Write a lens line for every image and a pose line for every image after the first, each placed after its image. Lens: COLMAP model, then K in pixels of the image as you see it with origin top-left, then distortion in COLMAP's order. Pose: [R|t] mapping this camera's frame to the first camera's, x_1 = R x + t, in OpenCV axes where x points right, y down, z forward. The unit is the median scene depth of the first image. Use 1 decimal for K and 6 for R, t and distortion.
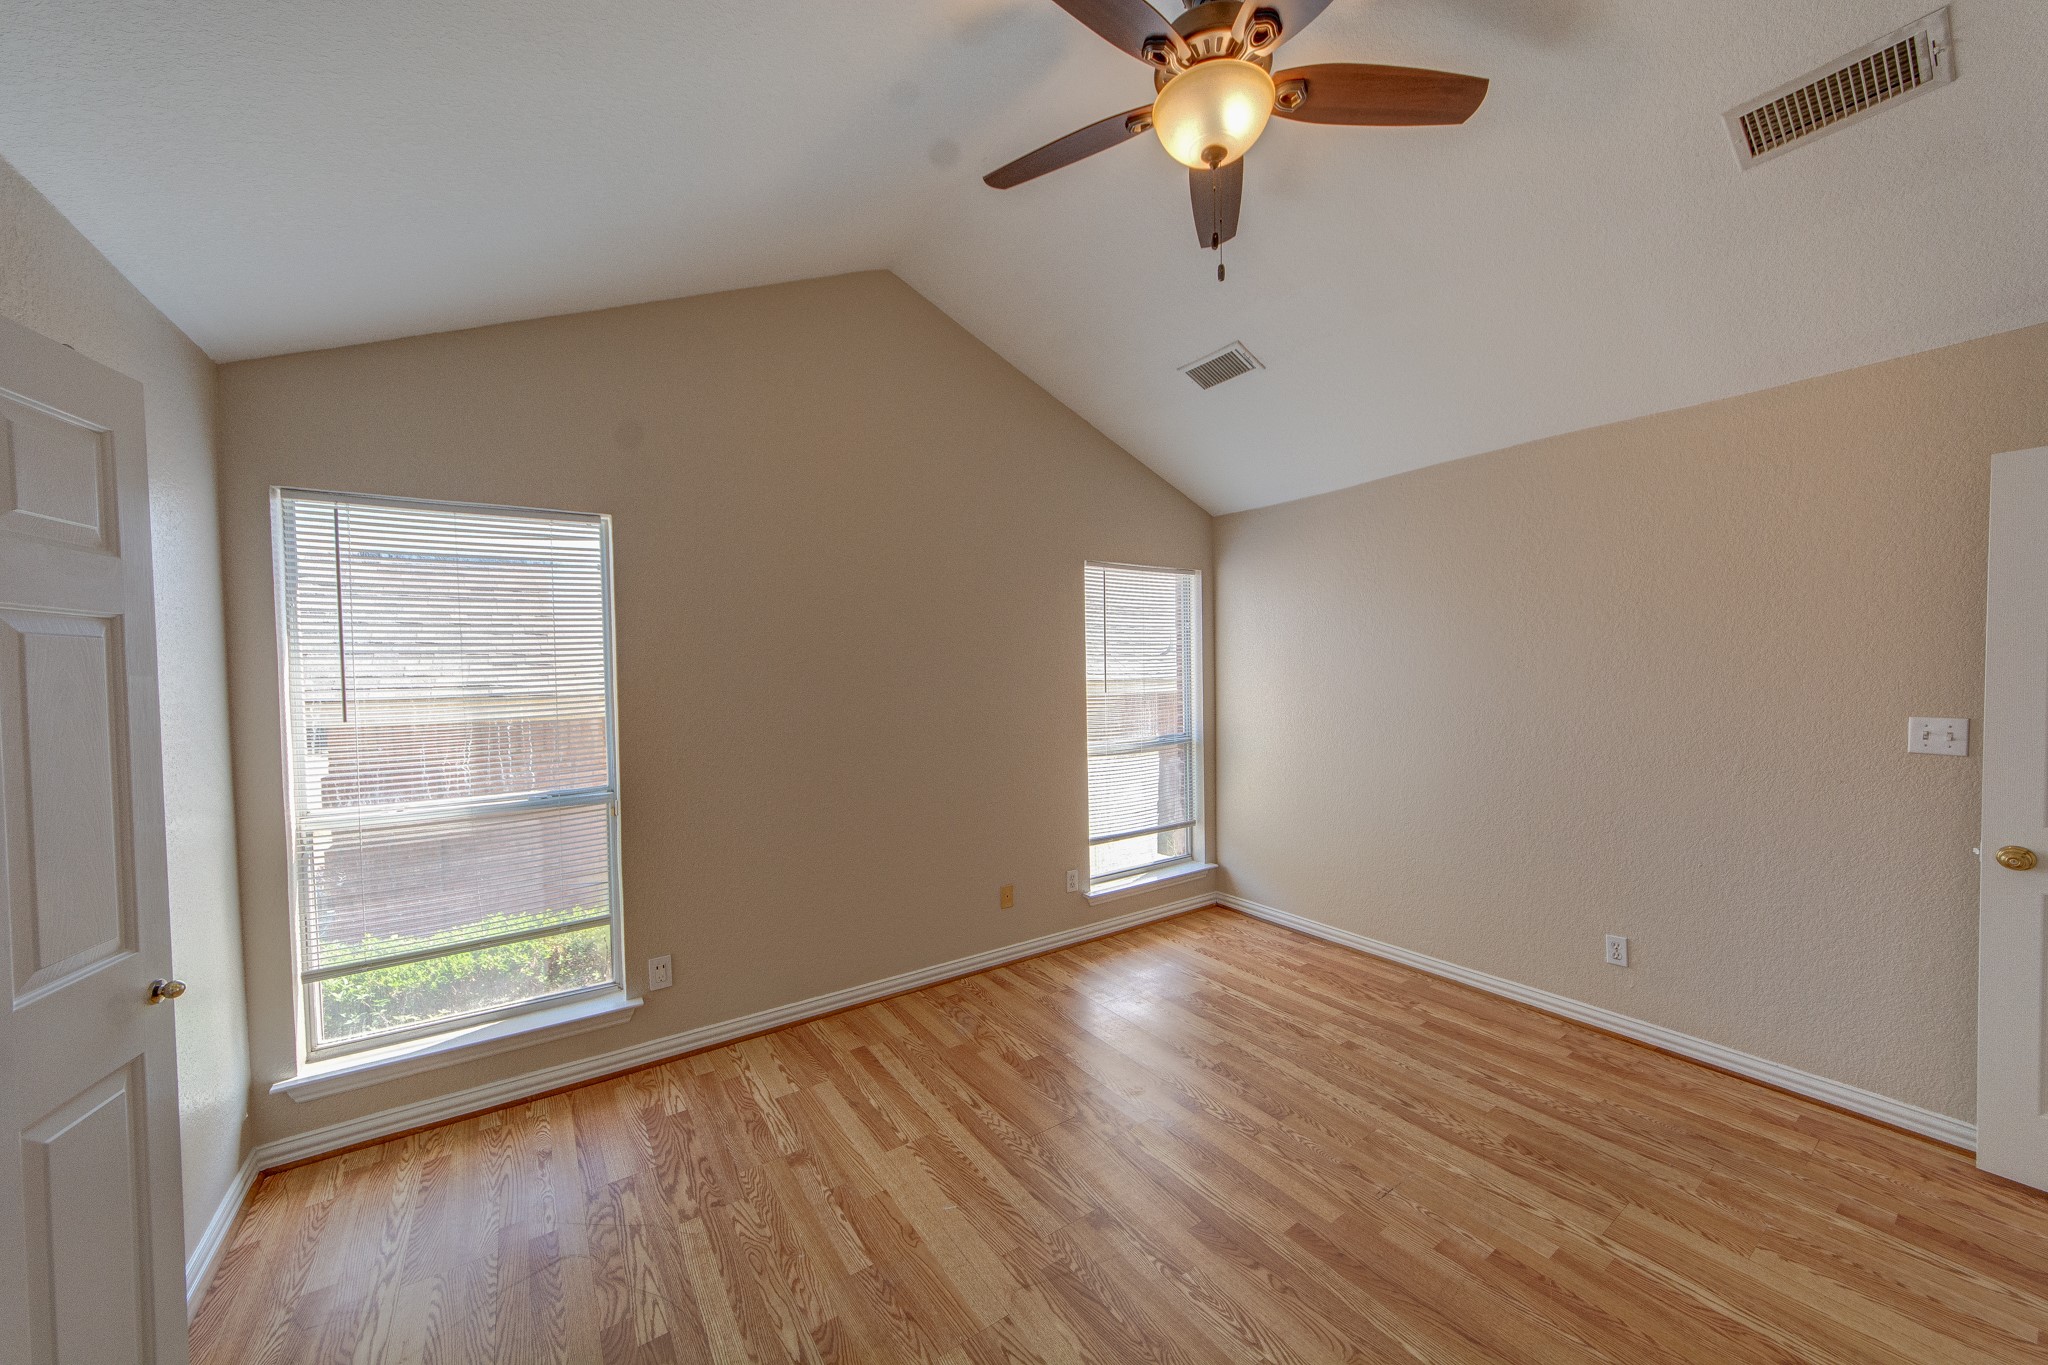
lens RADIAL K [[743.5, 0, 1046.0], [0, 743.5, 689.0], [0, 0, 1]] dist [-0.000610, 0.000222]
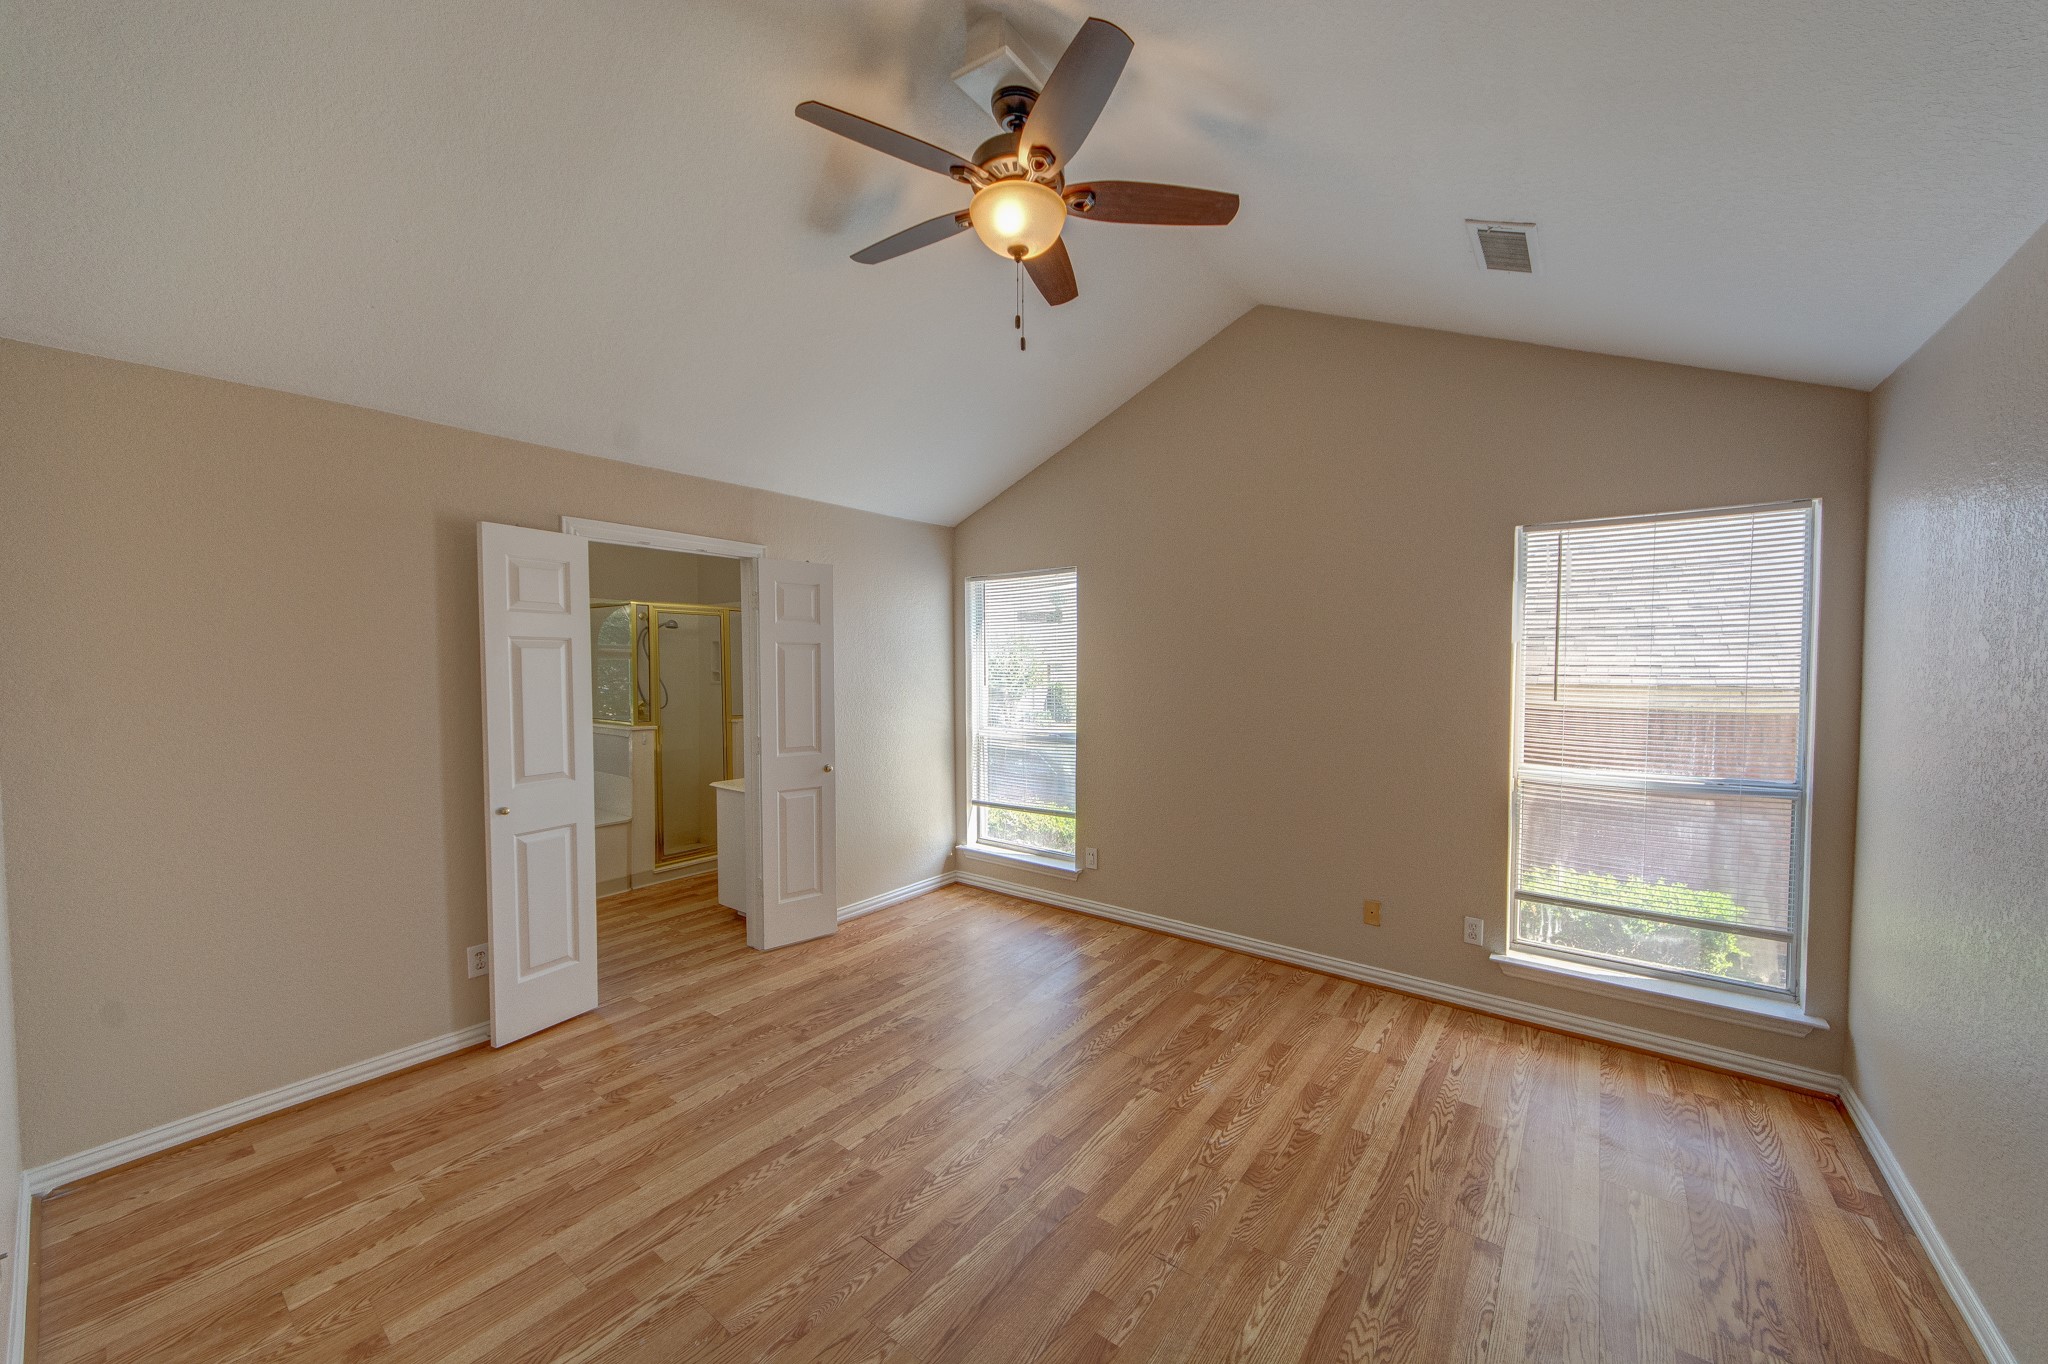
lens RADIAL K [[757.5, 0, 1048.6], [0, 757.5, 682.2], [0, 0, 1]] dist [0.000595, -0.000022]
pose [[0.304842, 0.039165, -0.951597, 0.727607], [-0.033809, 0.998969, 0.030285, -0.020817], [0.951803, 0.022940, 0.305852, 0.334472]]
